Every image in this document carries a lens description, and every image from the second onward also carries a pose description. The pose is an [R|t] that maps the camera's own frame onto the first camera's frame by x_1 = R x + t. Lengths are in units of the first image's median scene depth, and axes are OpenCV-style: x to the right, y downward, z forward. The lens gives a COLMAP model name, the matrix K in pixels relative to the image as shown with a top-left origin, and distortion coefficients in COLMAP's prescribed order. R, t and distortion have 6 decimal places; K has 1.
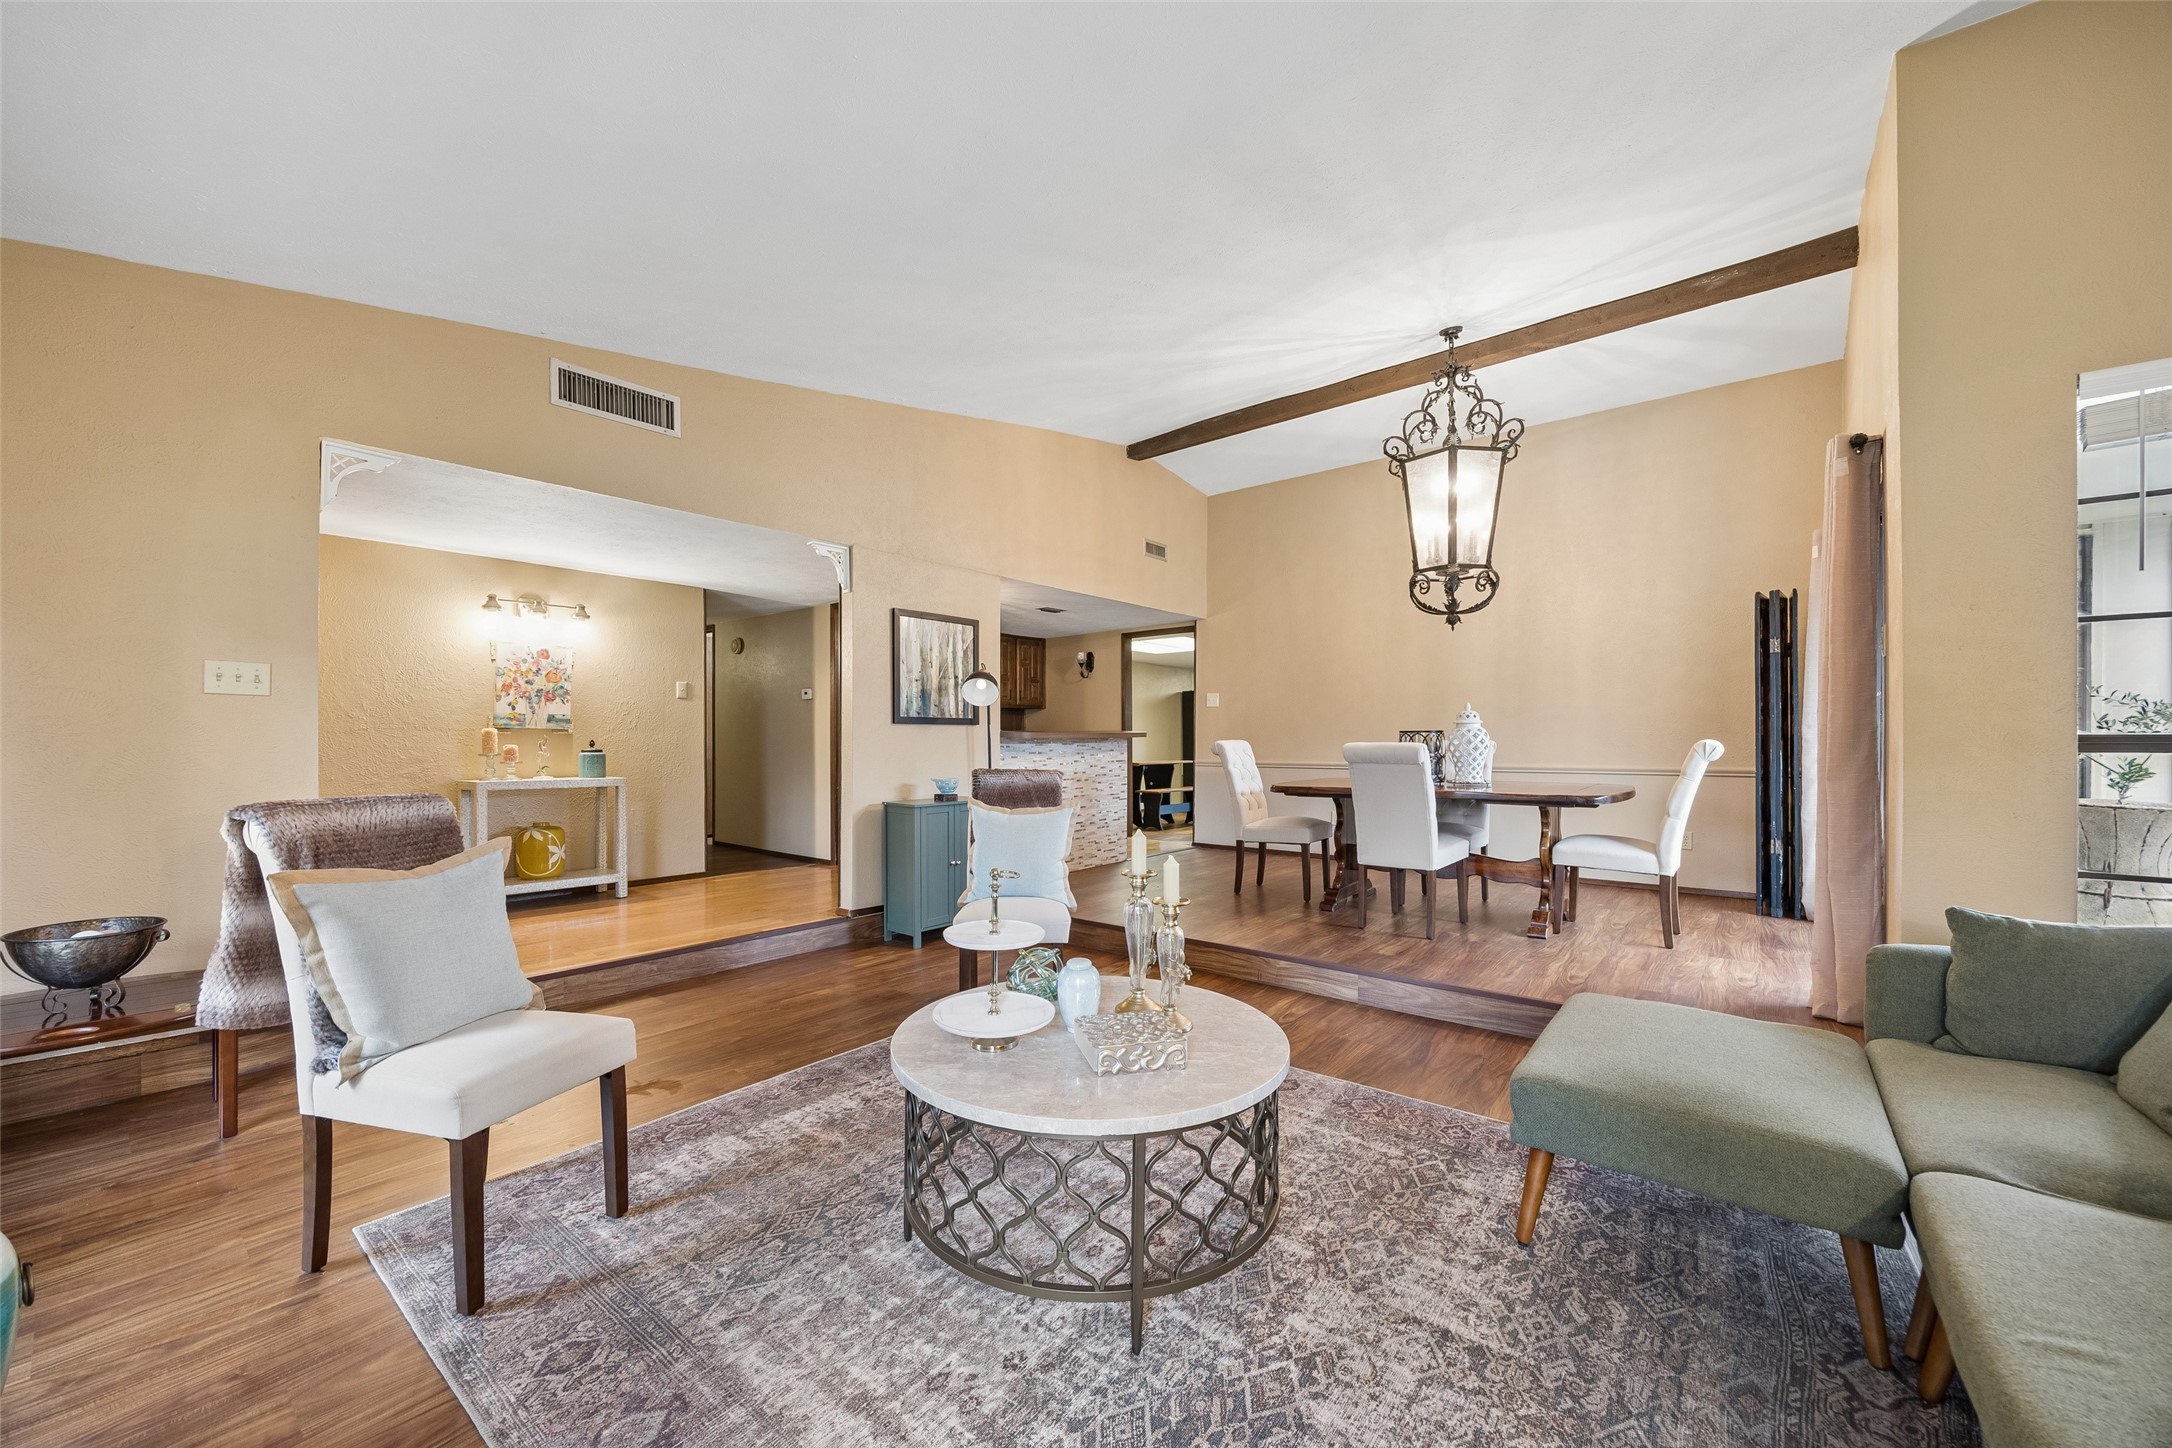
lens RADIAL K [[826.6, 0, 1077.8], [0, 826.6, 732.9], [0, 0, 1]] dist [-0.003083, -0.000130]
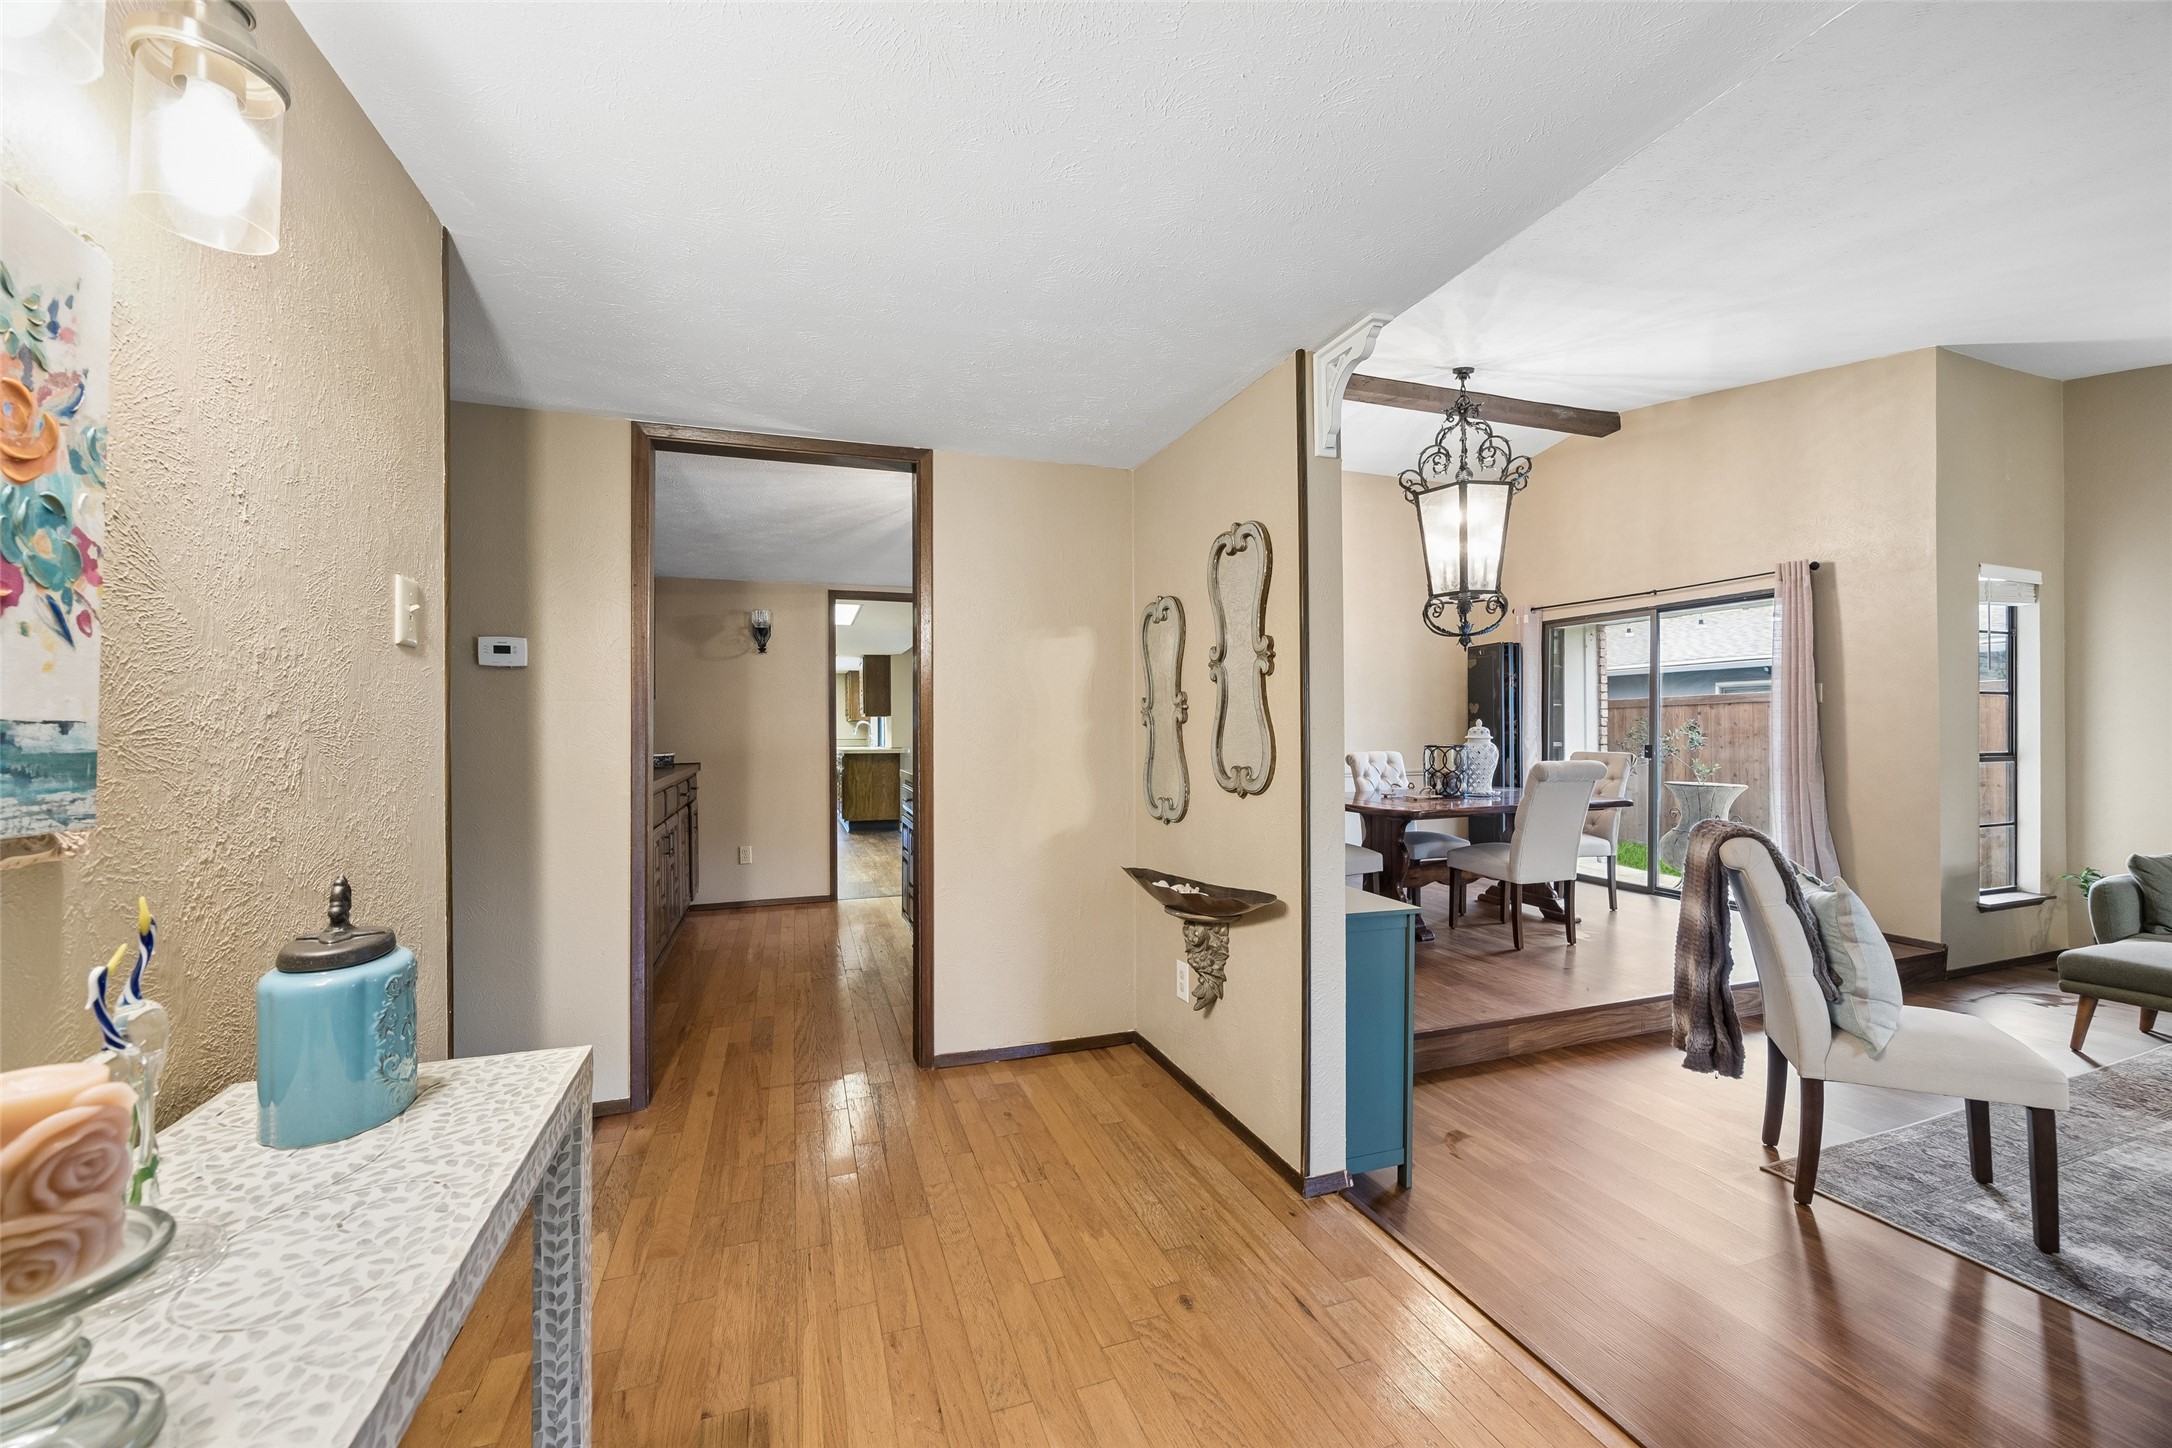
lens RADIAL K [[826.6, 0, 1077.8], [0, 826.6, 732.9], [0, 0, 1]] dist [-0.003083, -0.000130]
pose [[0.512832, 0.001841, 0.858487, -0.485197], [-0.005128, 0.999986, 0.000918, -0.011163], [-0.858474, -0.004873, 0.512835, 0.591302]]
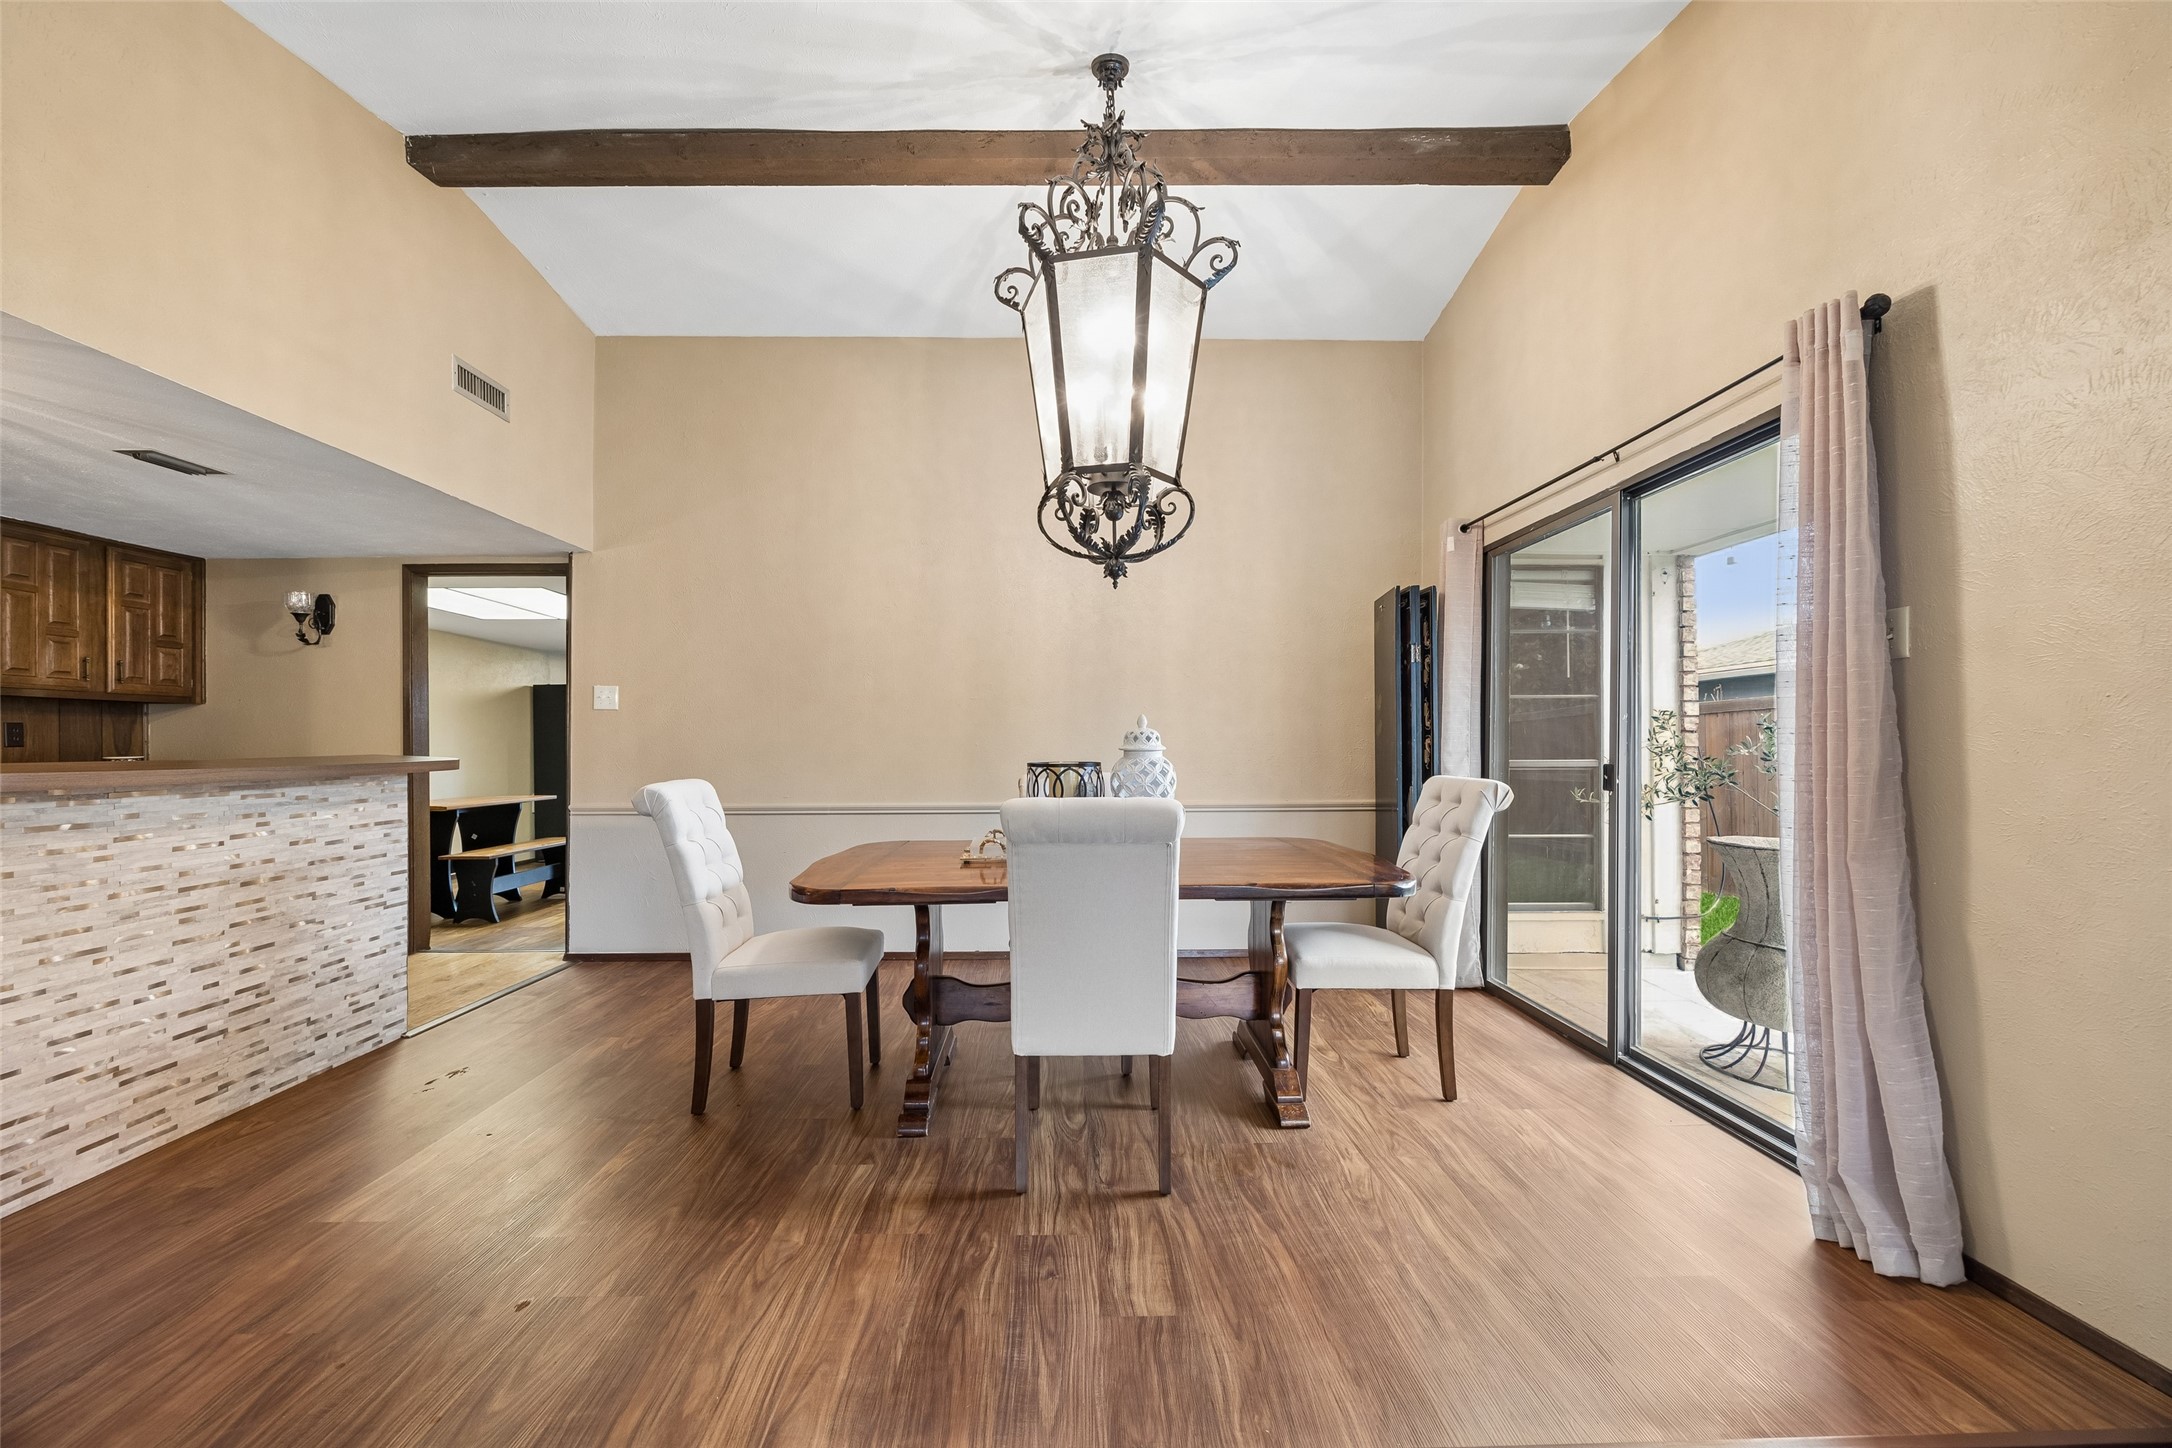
lens RADIAL K [[825.9, 0, 1075.1], [0, 825.9, 751.4], [0, 0, 1]] dist [-0.005404, -0.000060]
pose [[0.754397, -0.002173, 0.656415, 0.037886], [-0.004471, 0.999954, 0.008448, -0.010101], [-0.656403, -0.009308, 0.754353, 0.390028]]
